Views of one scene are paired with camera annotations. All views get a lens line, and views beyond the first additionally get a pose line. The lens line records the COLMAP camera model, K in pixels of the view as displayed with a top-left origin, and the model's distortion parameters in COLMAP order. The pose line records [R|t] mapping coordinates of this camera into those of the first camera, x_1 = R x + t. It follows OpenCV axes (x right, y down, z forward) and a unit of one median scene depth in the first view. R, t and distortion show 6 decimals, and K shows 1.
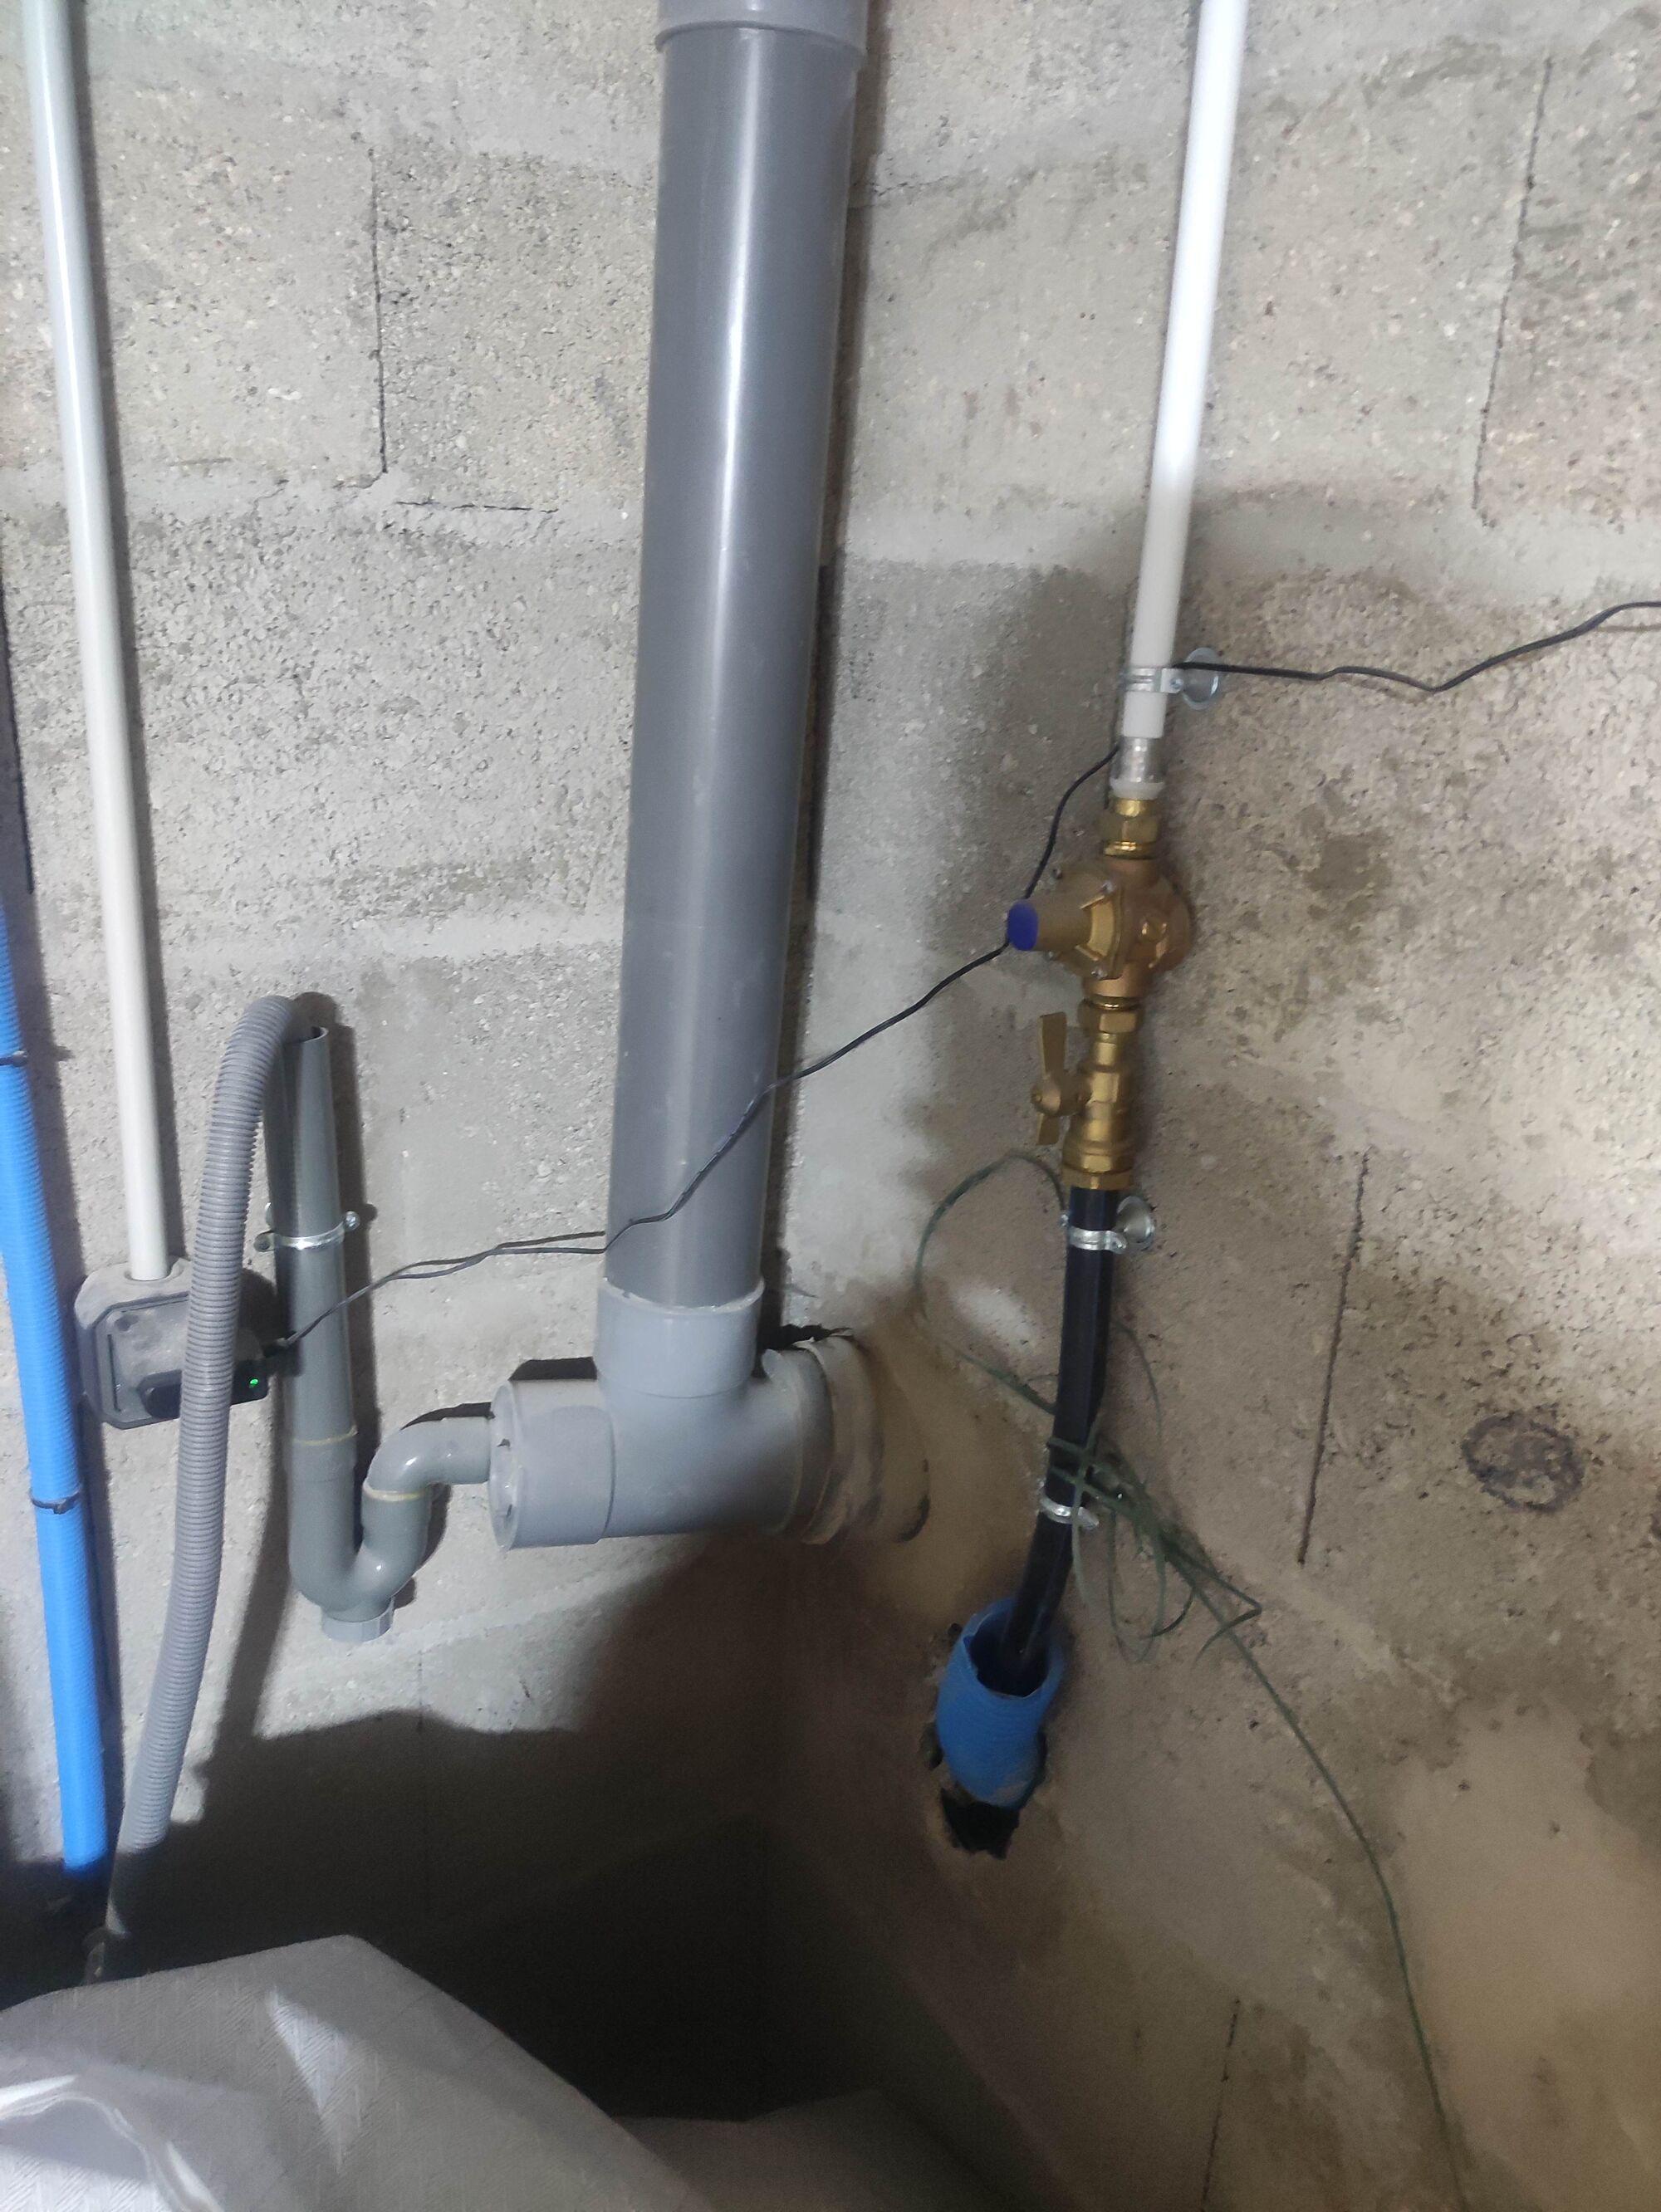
lens RADIAL K [[1658.7, 0, 818.7], [0, 1658.7, 1104.1], [0, 0, 1]] dist [0.044541, -0.034433]
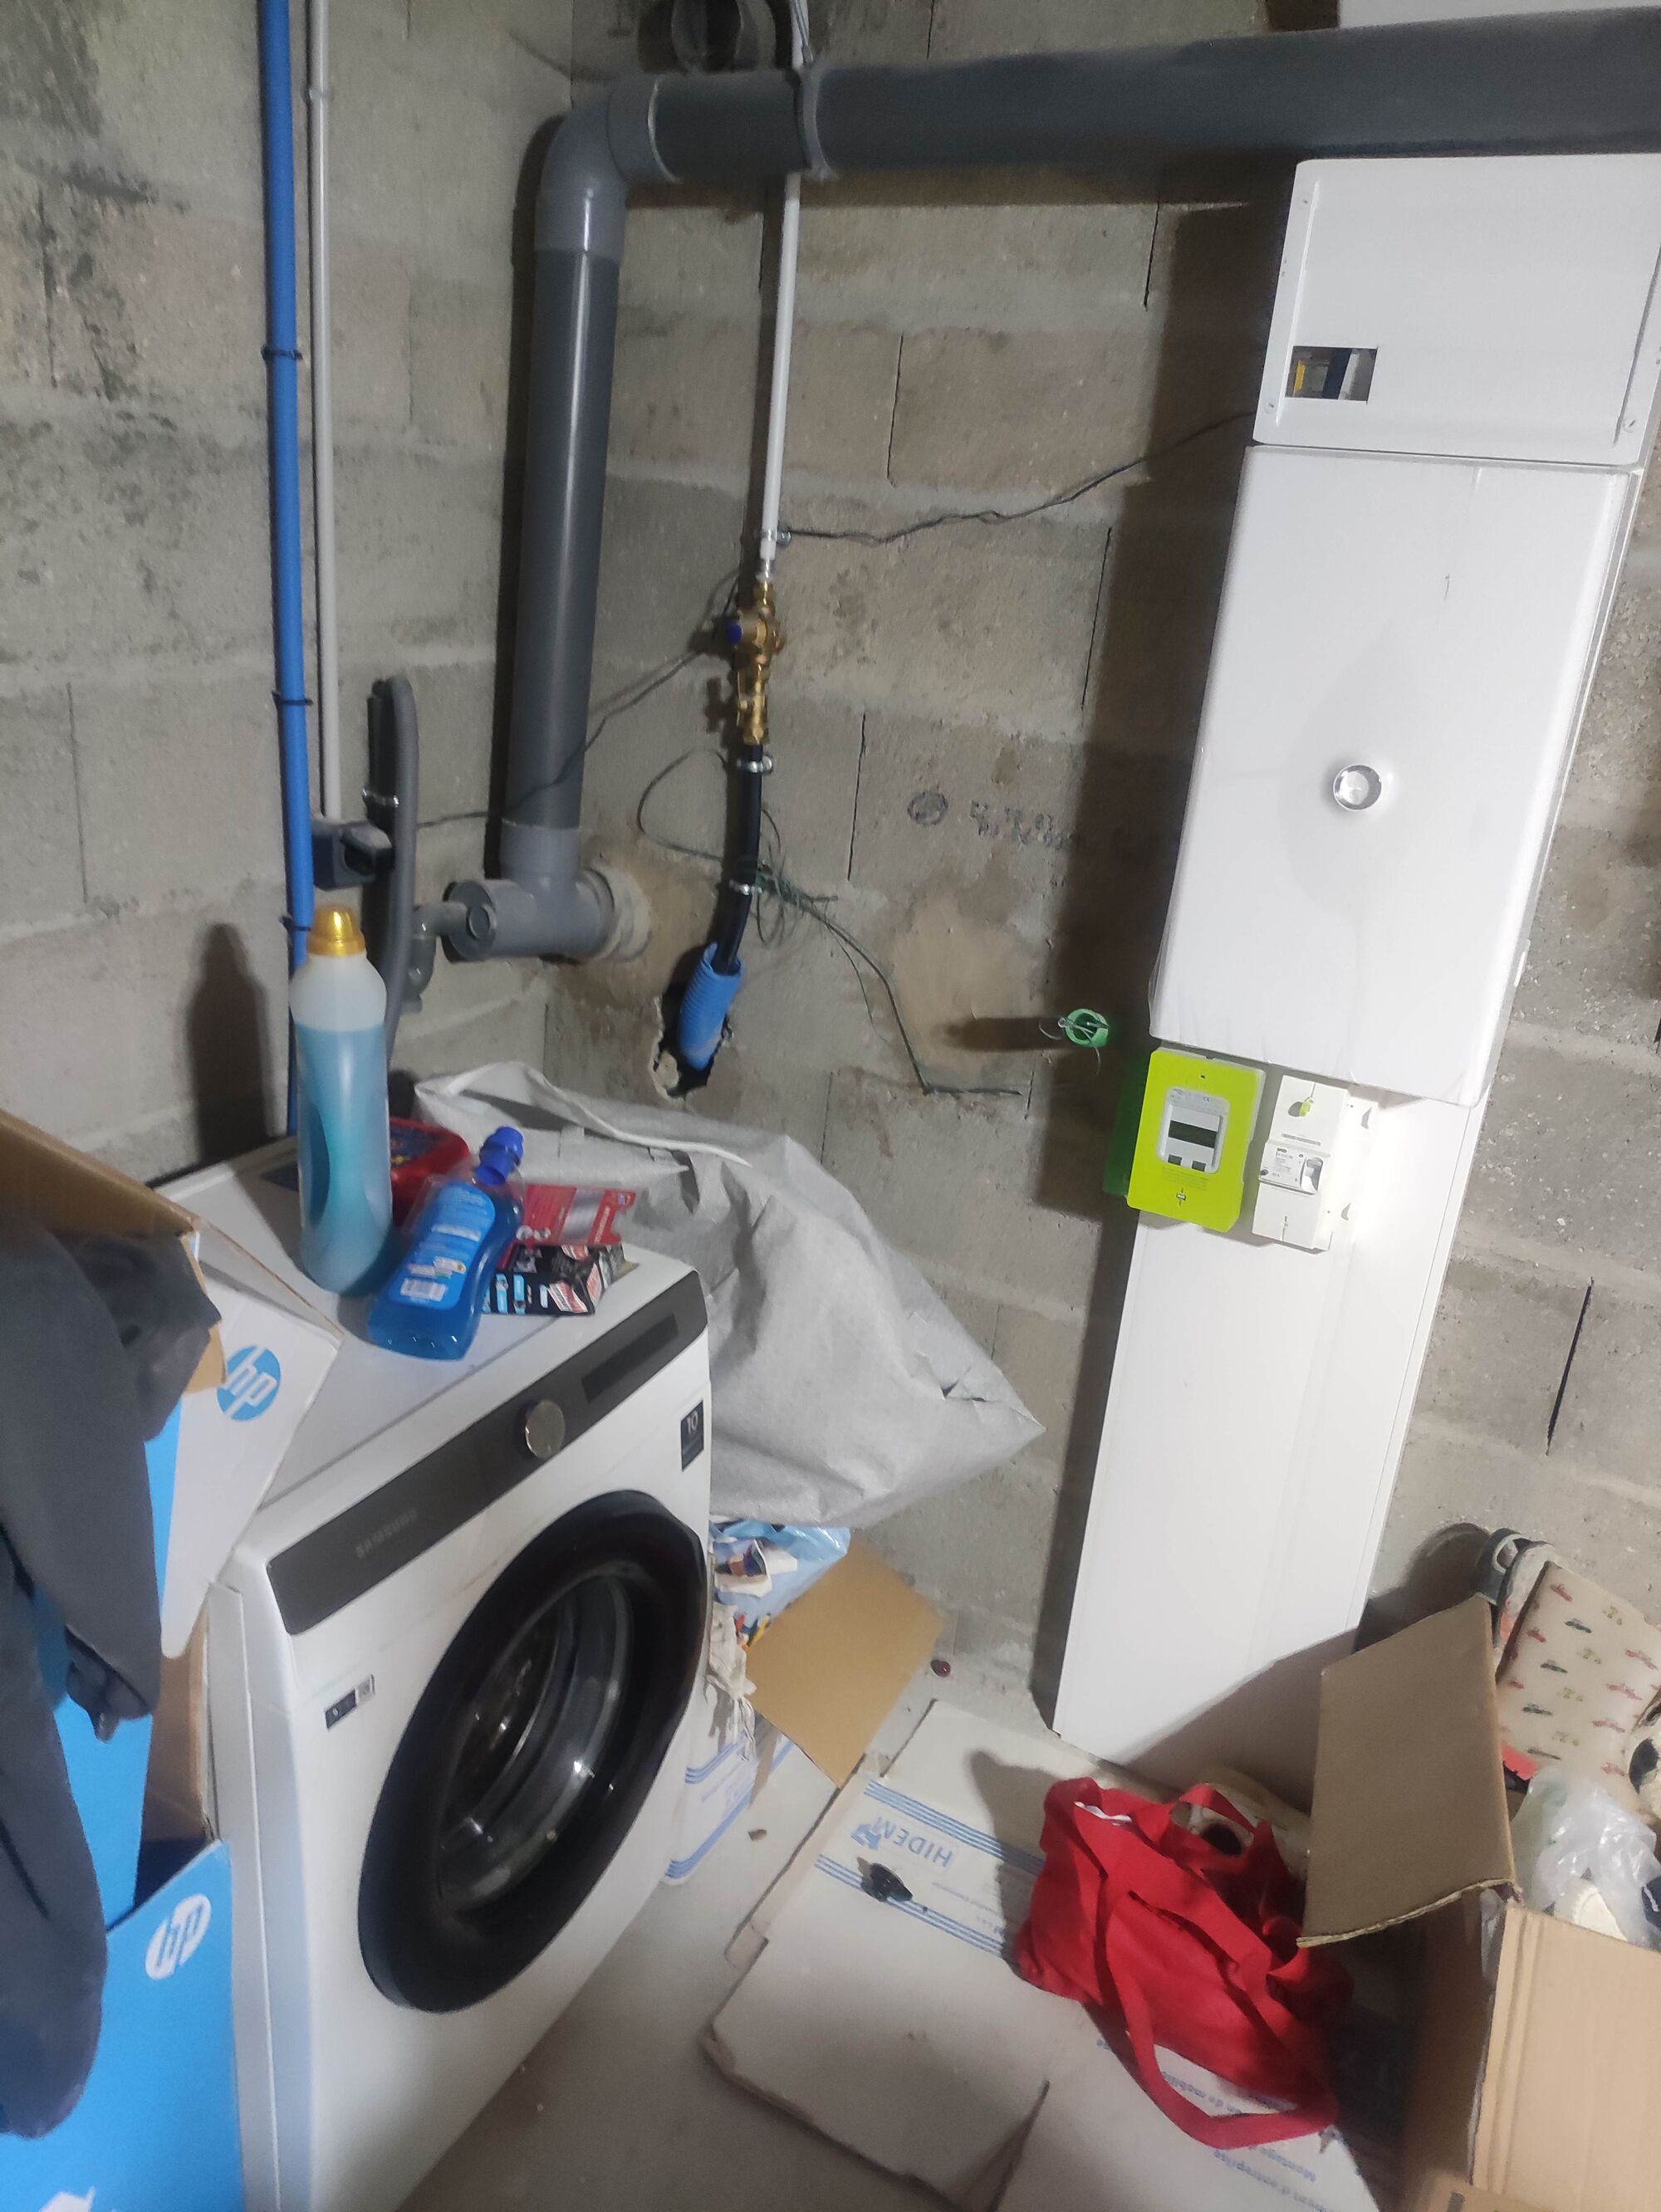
lens RADIAL K [[1658.7, 0, 836.3], [0, 1658.7, 1112.2], [0, 0, 1]] dist [0.044541, -0.034433]
pose [[0.861023, -0.144838, 0.487504, -1.052920], [0.104153, 0.988490, 0.109727, 0.343196], [-0.497786, -0.043702, 0.866198, -1.279906]]
